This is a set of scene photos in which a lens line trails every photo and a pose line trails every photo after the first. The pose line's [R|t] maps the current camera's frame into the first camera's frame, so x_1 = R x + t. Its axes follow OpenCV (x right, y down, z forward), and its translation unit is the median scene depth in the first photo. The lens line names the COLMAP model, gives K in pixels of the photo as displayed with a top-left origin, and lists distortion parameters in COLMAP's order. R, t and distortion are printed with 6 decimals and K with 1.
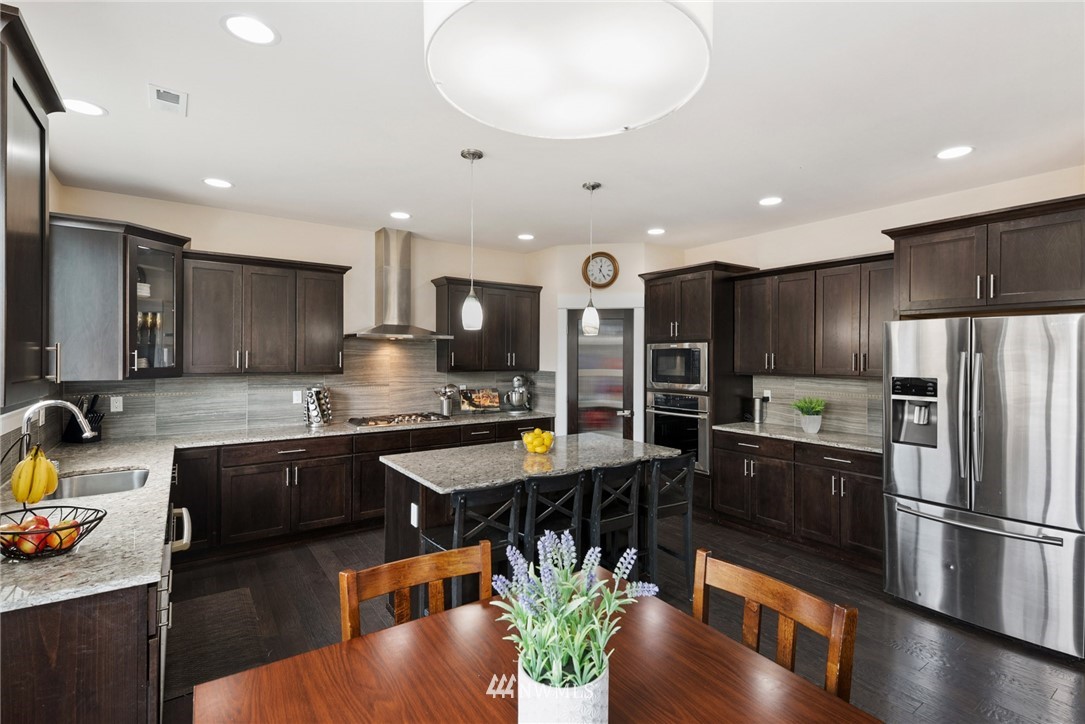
lens RADIAL K [[502.8, 0, 562.1], [0, 502.8, 354.0], [0, 0, 1]] dist [0.021355, 0.000022]
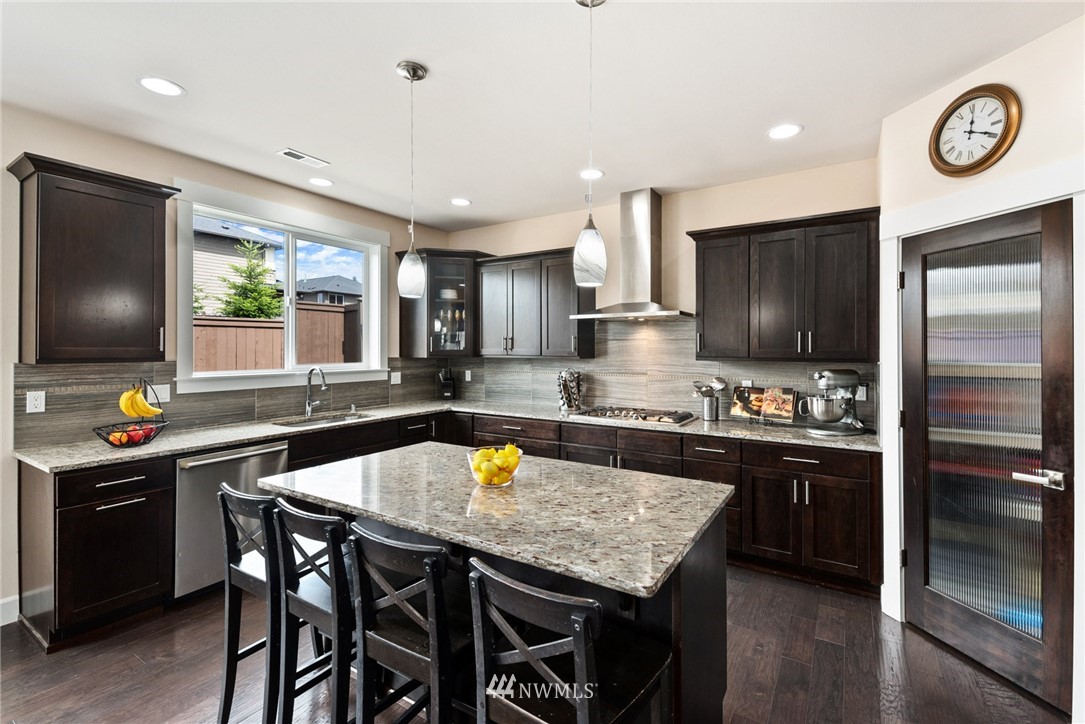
lens RADIAL K [[470.5, 0, 559.1], [0, 470.5, 349.1], [0, 0, 1]] dist [0.016435, -0.008178]
pose [[0.377258, -0.003238, -0.926102, 0.350539], [0.004649, 0.999988, -0.001602, 0.020592], [0.926096, -0.003702, 0.377269, 0.571388]]
